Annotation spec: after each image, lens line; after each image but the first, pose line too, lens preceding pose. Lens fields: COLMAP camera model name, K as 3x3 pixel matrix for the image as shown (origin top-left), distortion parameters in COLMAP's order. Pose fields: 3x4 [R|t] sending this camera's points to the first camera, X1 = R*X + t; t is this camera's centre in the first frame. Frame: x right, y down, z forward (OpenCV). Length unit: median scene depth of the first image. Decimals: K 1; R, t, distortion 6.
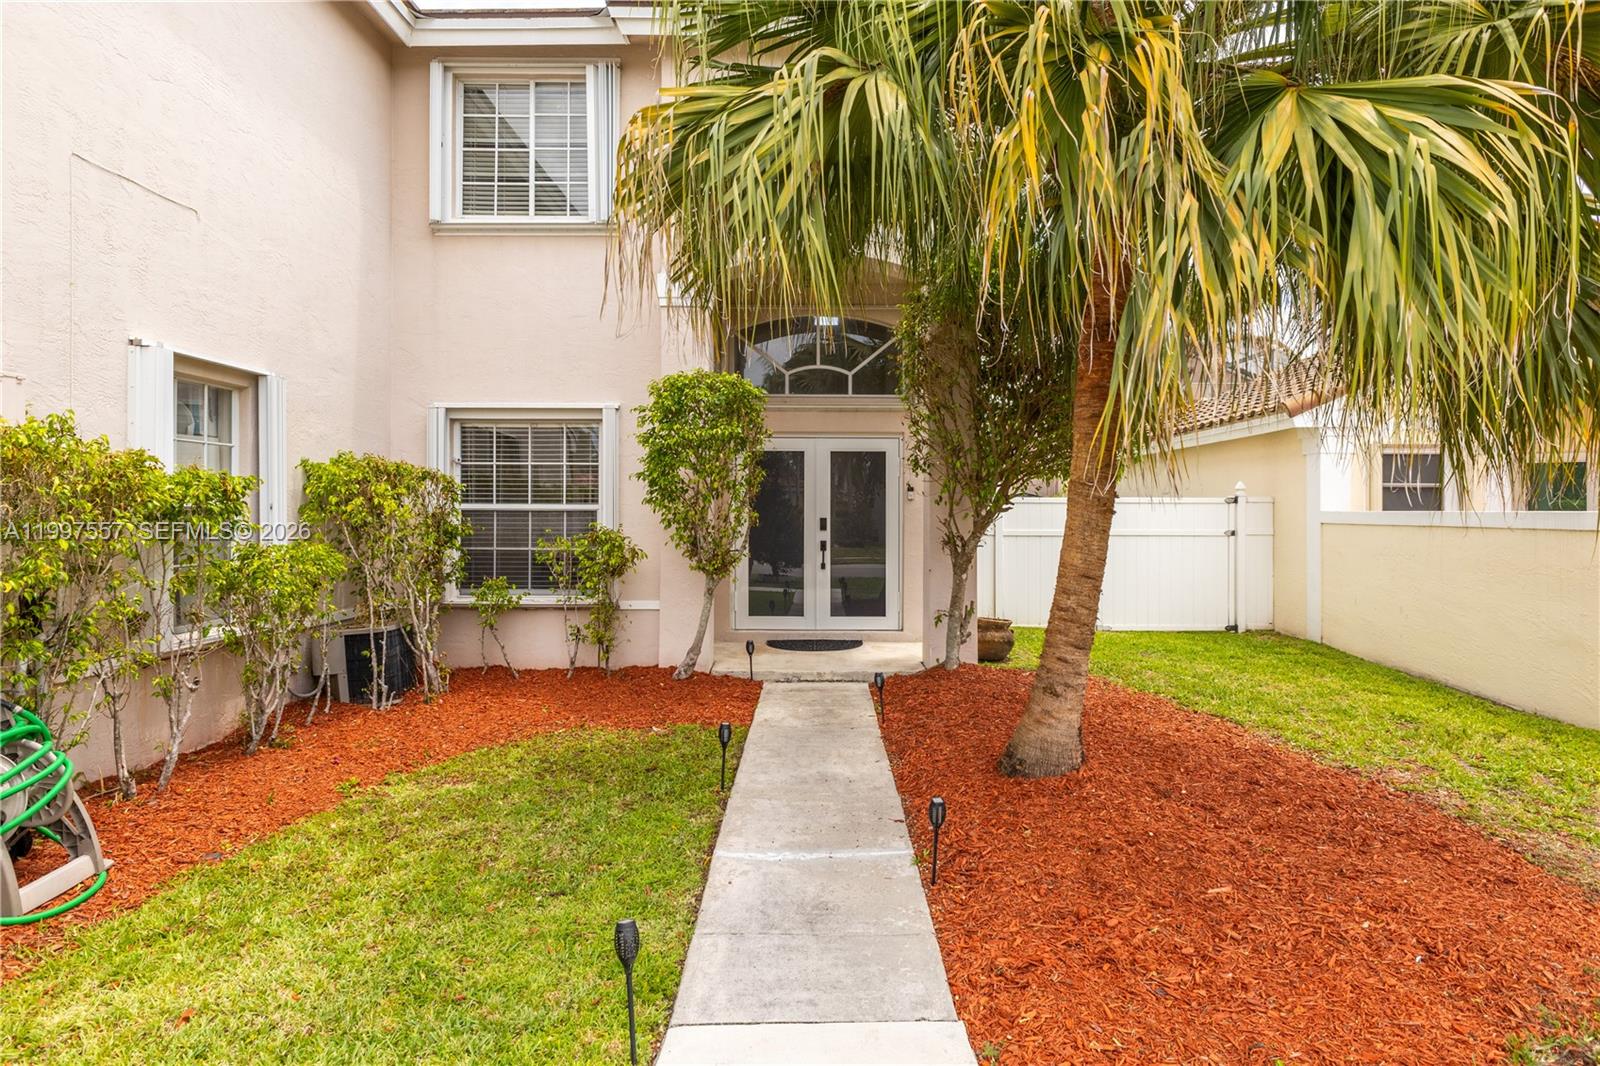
lens RADIAL K [[942.3, 0, 827.0], [0, 942.3, 511.8], [0, 0, 1]] dist [-0.001157, -0.000130]
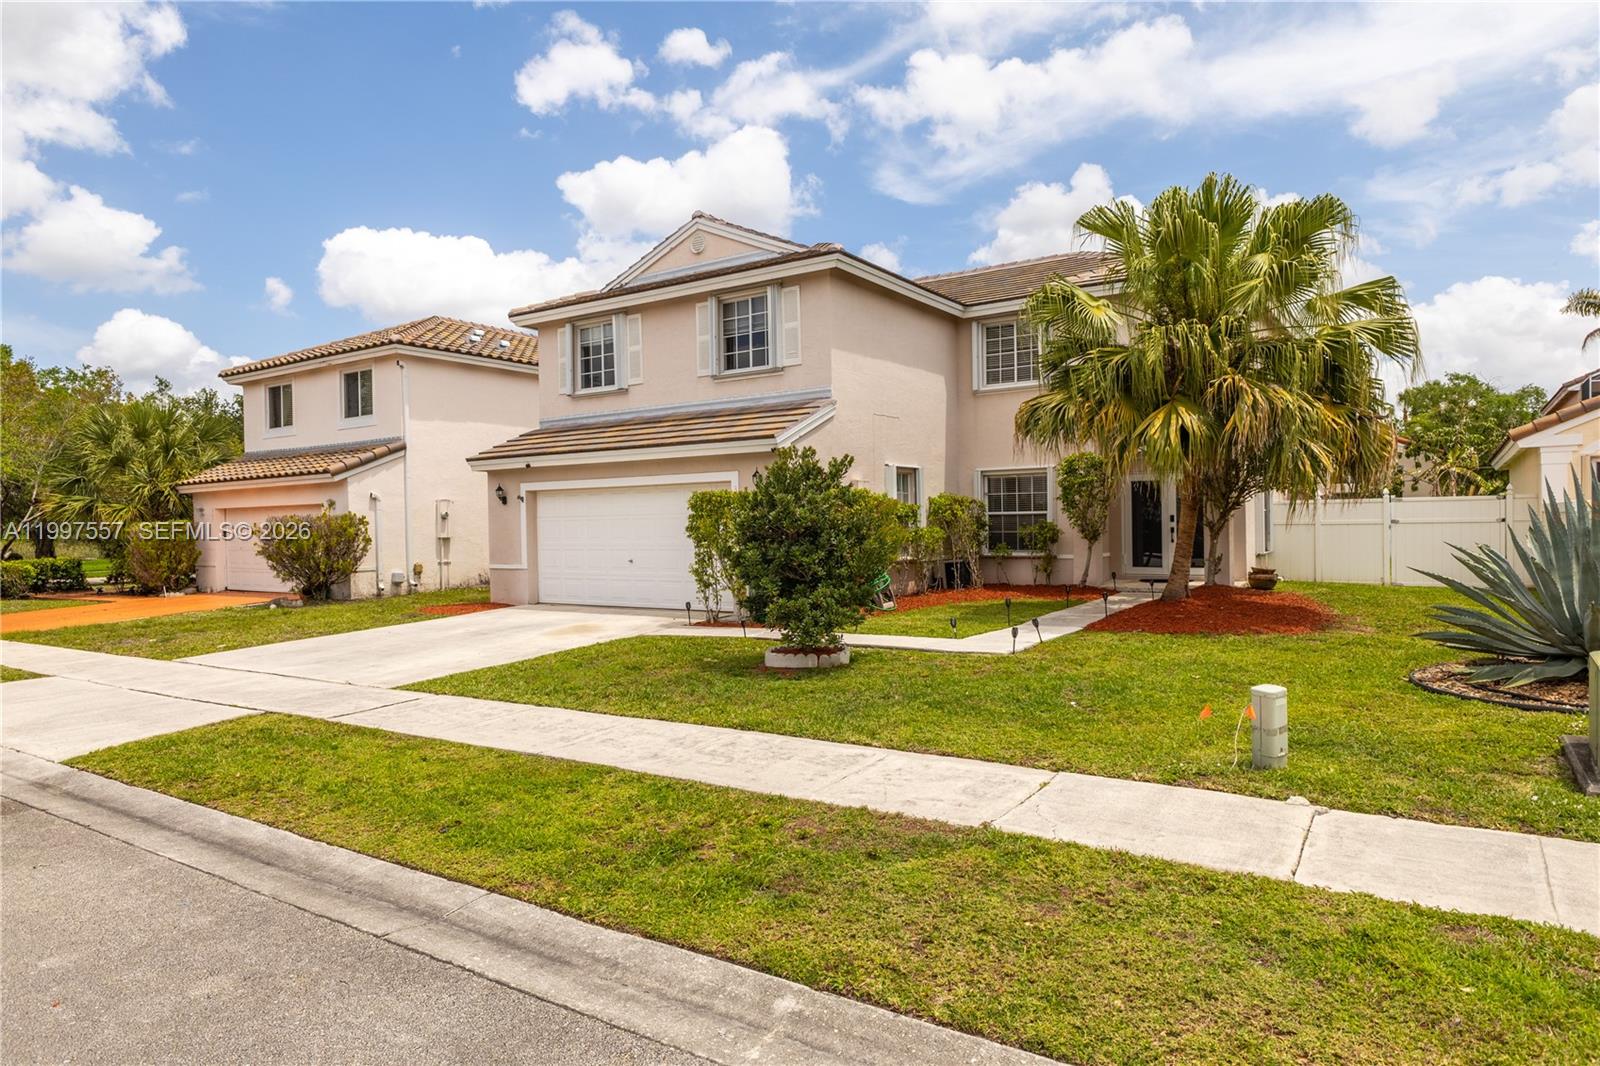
lens RADIAL K [[953.3, 0, 800.0], [0, 953.3, 533.0], [0, 0, 1]] dist [0.004661, 0.000877]
pose [[0.828174, -0.014373, -0.560287, 0.550401], [0.020292, 0.999785, 0.004346, 0.022500], [0.560104, -0.014968, 0.828287, -1.219207]]
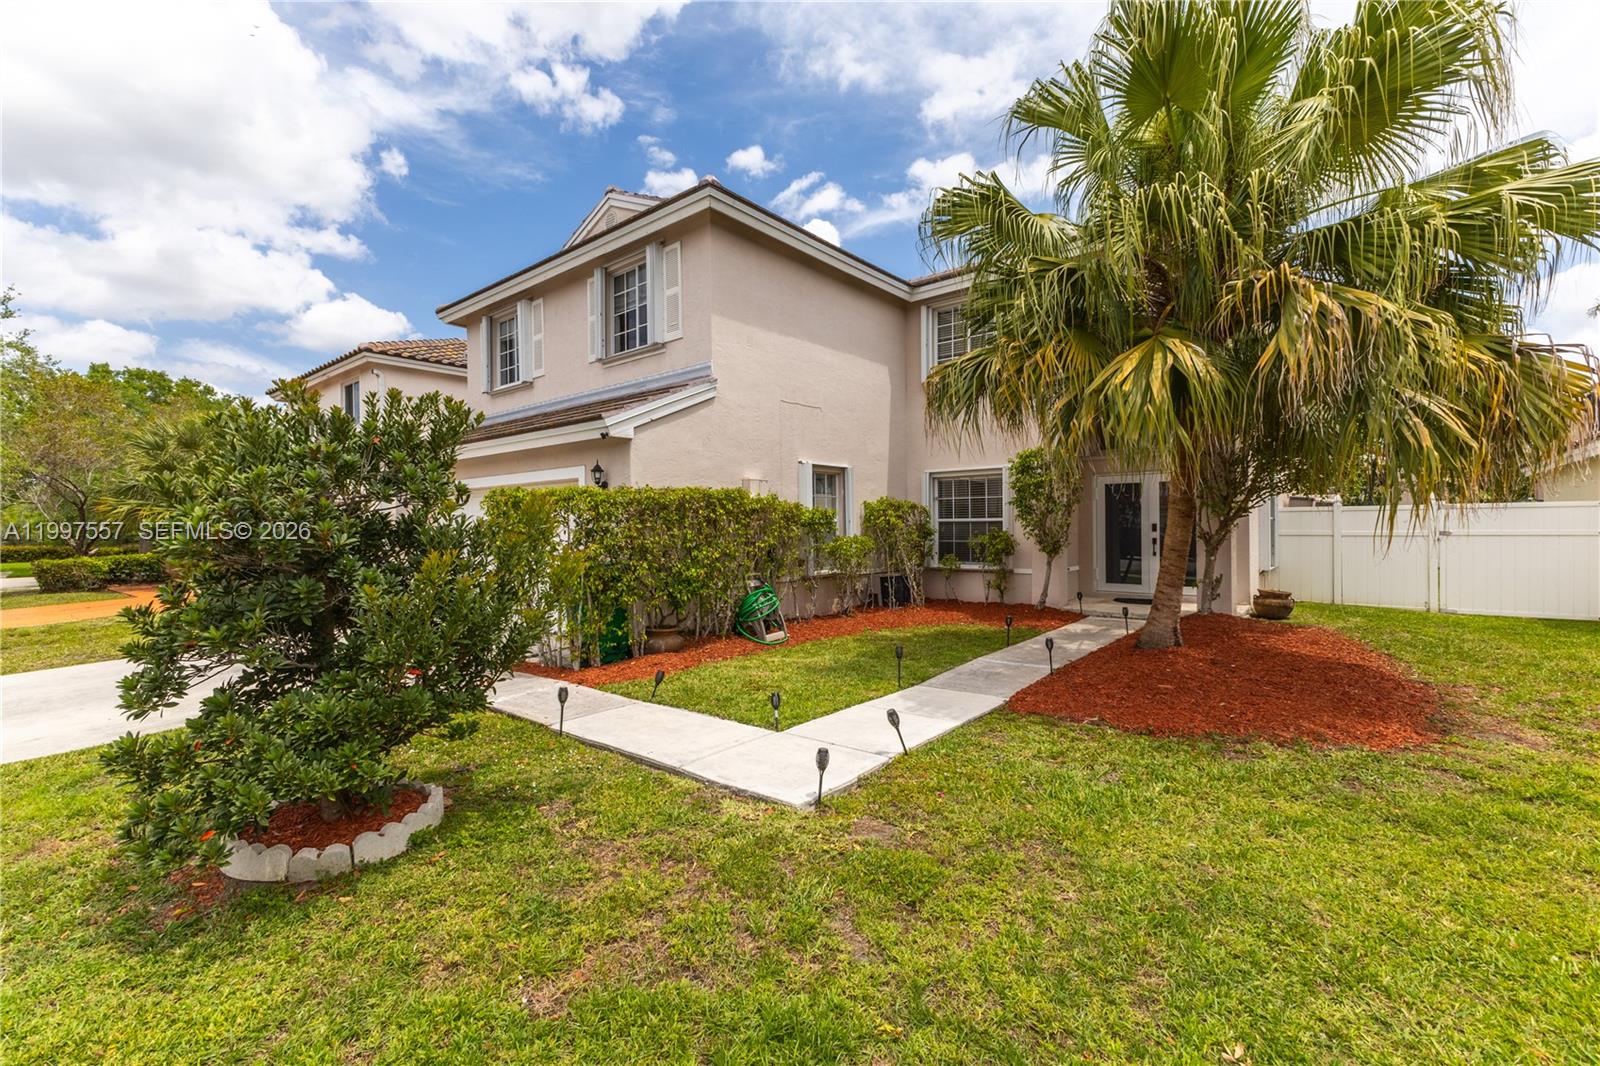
lens RADIAL K [[687.6, 0, 799.2], [0, 687.6, 530.7], [0, 0, 1]] dist [0.009361, -0.000830]
pose [[0.766105, -0.009889, -0.642640, 0.353068], [0.013575, 0.999908, 0.000796, 0.011413], [0.642572, -0.009334, 0.766168, -0.348345]]
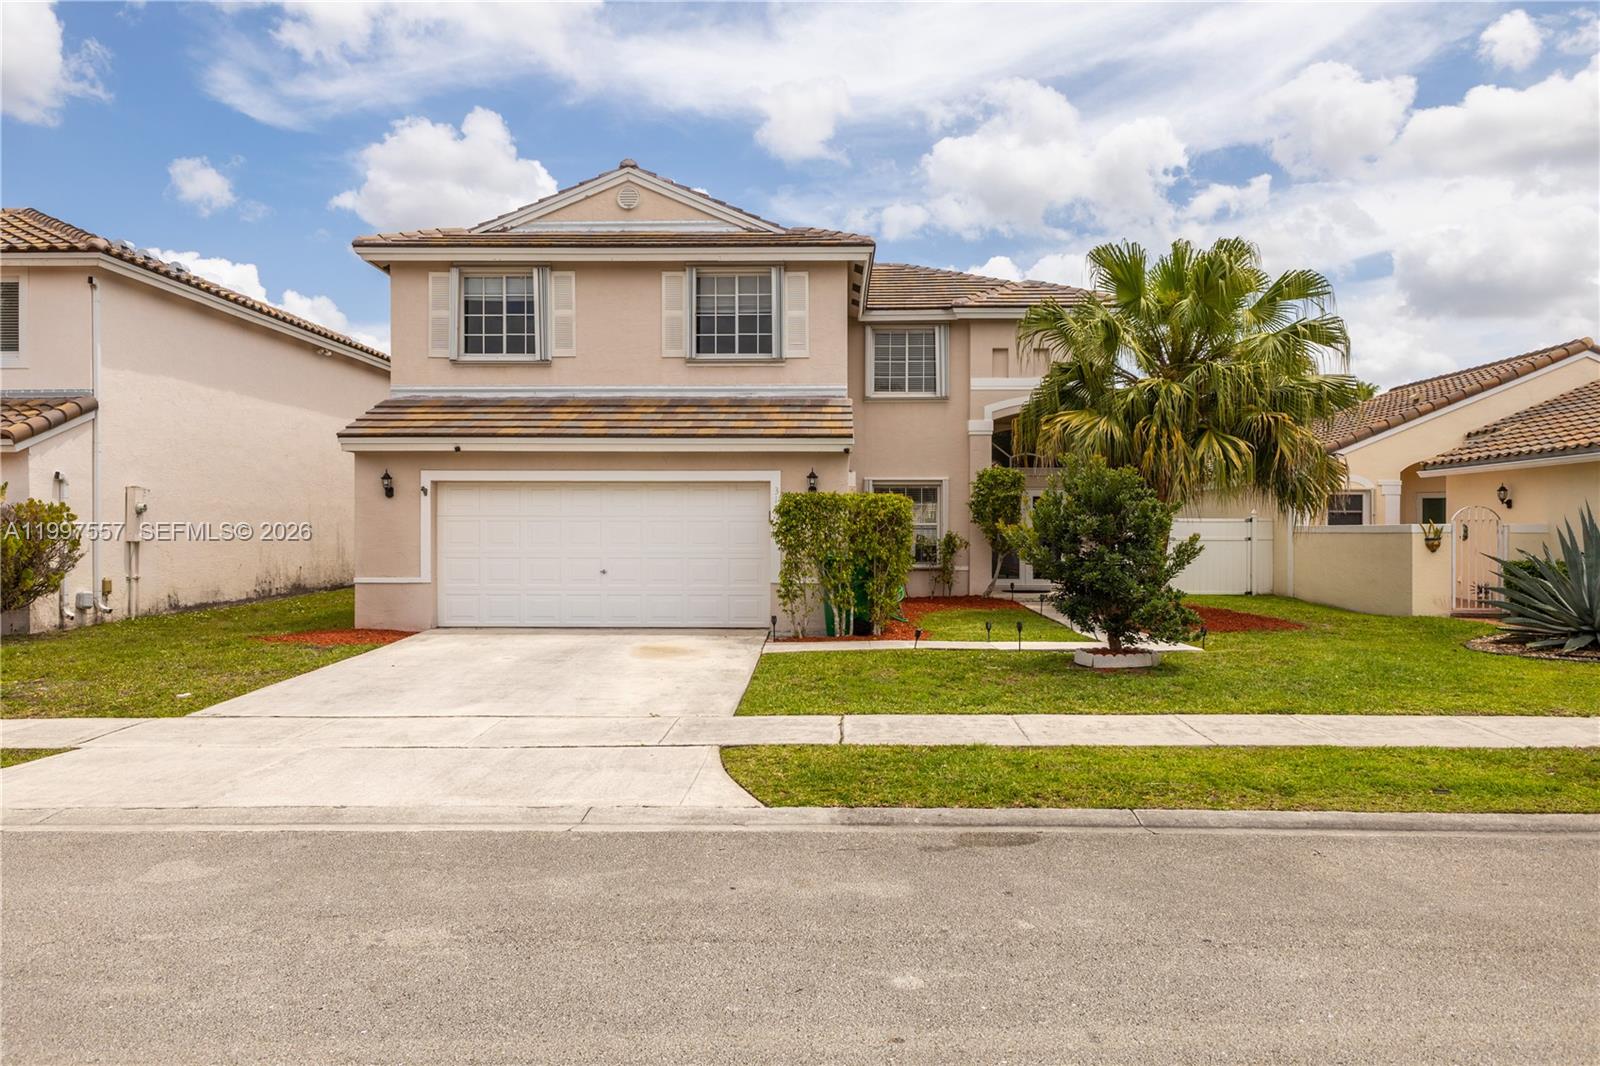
lens RADIAL K [[1121.4, 0, 800.0], [0, 1121.4, 533.0], [0, 0, 1]] dist [0.038874, -0.003501]
pose [[0.999090, -0.004730, -0.042394, -0.474309], [0.004534, 0.999979, -0.004723, 0.026760], [0.042415, 0.004527, 0.999090, -1.716528]]
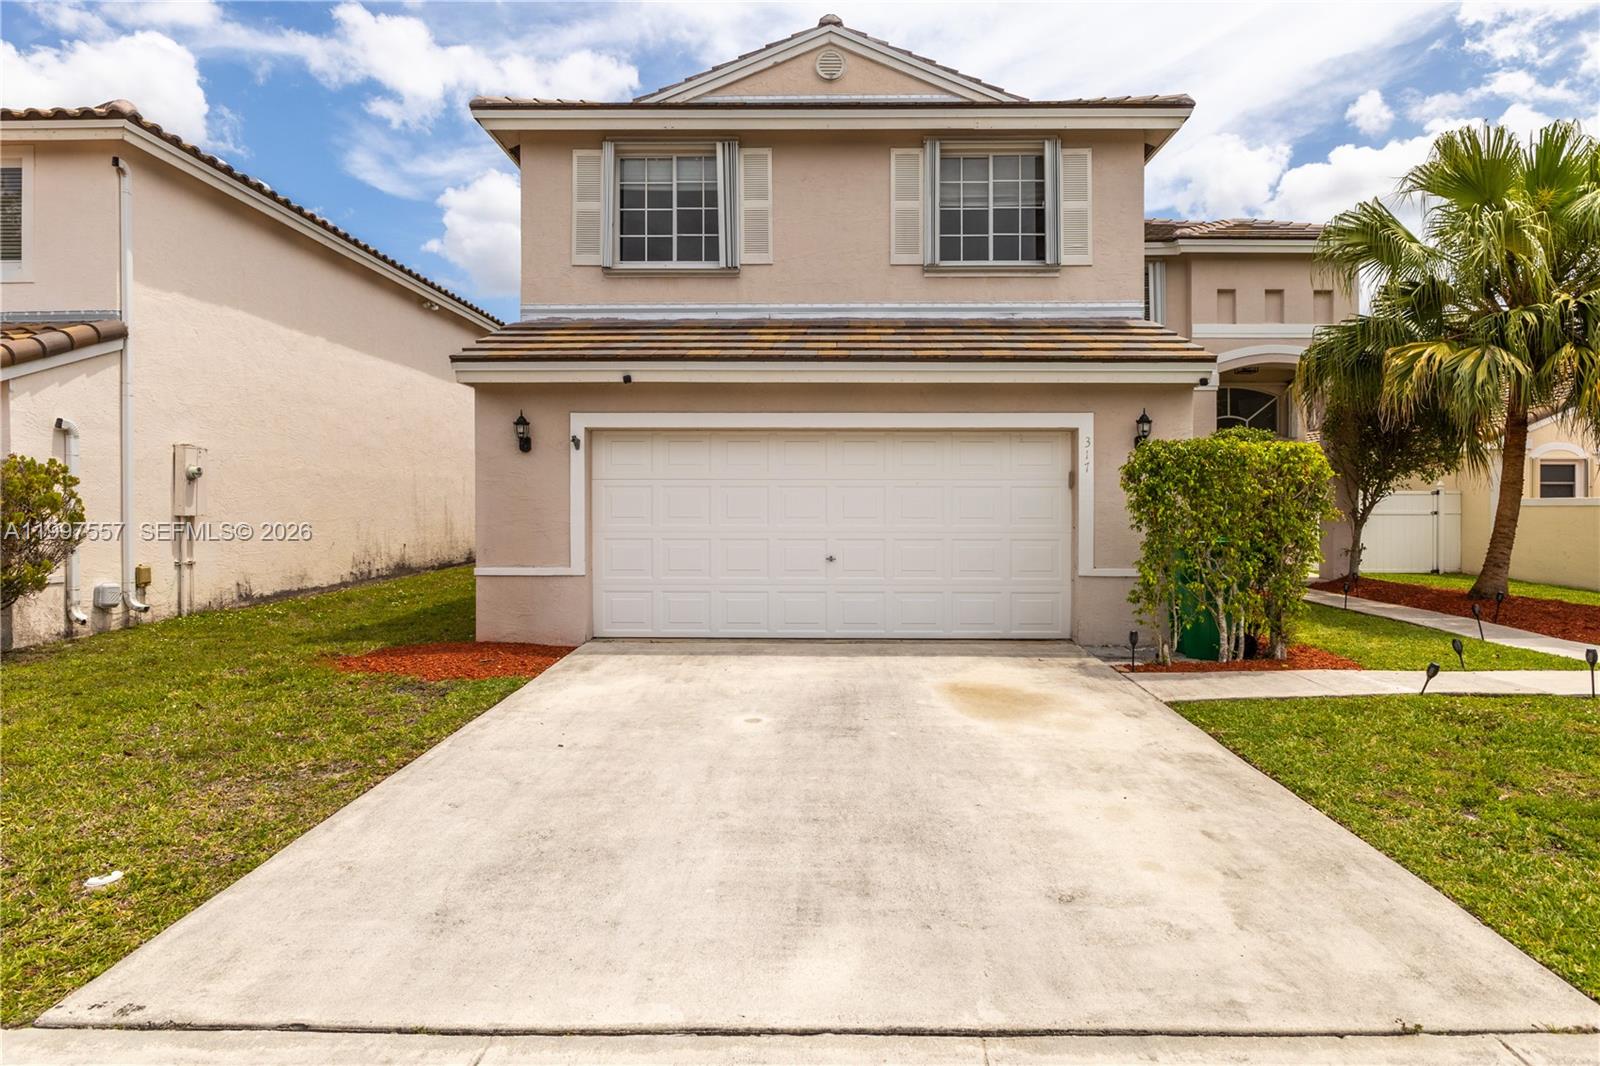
lens RADIAL K [[874.0, 0, 822.1], [0, 874.0, 515.8], [0, 0, 1]] dist [0.001091, -0.000789]
pose [[0.999780, -0.005222, -0.020329, -0.902361], [0.005269, 0.999984, 0.002278, 0.028514], [0.020317, -0.002385, 0.999791, -0.810752]]
